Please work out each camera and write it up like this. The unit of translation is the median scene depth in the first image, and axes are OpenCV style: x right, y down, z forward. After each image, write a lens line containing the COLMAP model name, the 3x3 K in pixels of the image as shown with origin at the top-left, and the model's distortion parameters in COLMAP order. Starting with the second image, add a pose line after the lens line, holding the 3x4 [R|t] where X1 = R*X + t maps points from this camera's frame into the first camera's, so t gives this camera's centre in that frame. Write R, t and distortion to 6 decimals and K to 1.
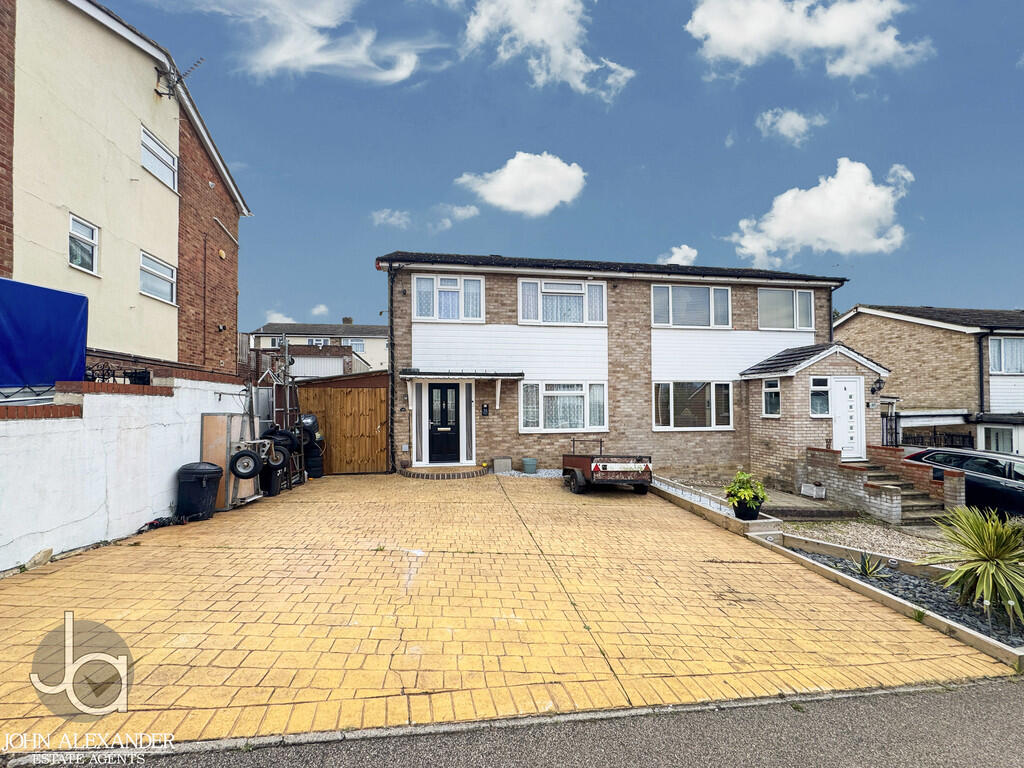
lens RADIAL K [[411.6, 0, 503.7], [0, 411.6, 379.8], [0, 0, 1]] dist [-0.000865, -0.000417]
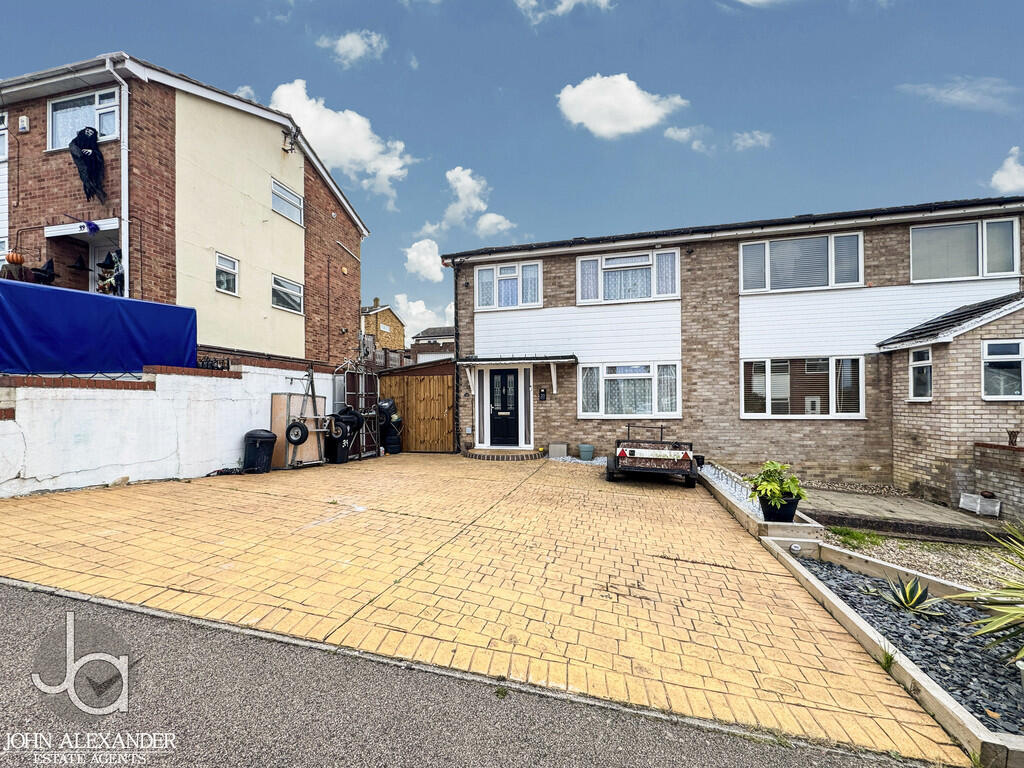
lens RADIAL K [[411.6, 0, 503.7], [0, 411.6, 379.8], [0, 0, 1]] dist [-0.000865, -0.000417]
pose [[0.925833, -0.022725, -0.377250, 0.255174], [0.026587, 0.999634, 0.005033, 0.031635], [0.376997, -0.014690, 0.926098, 0.049312]]
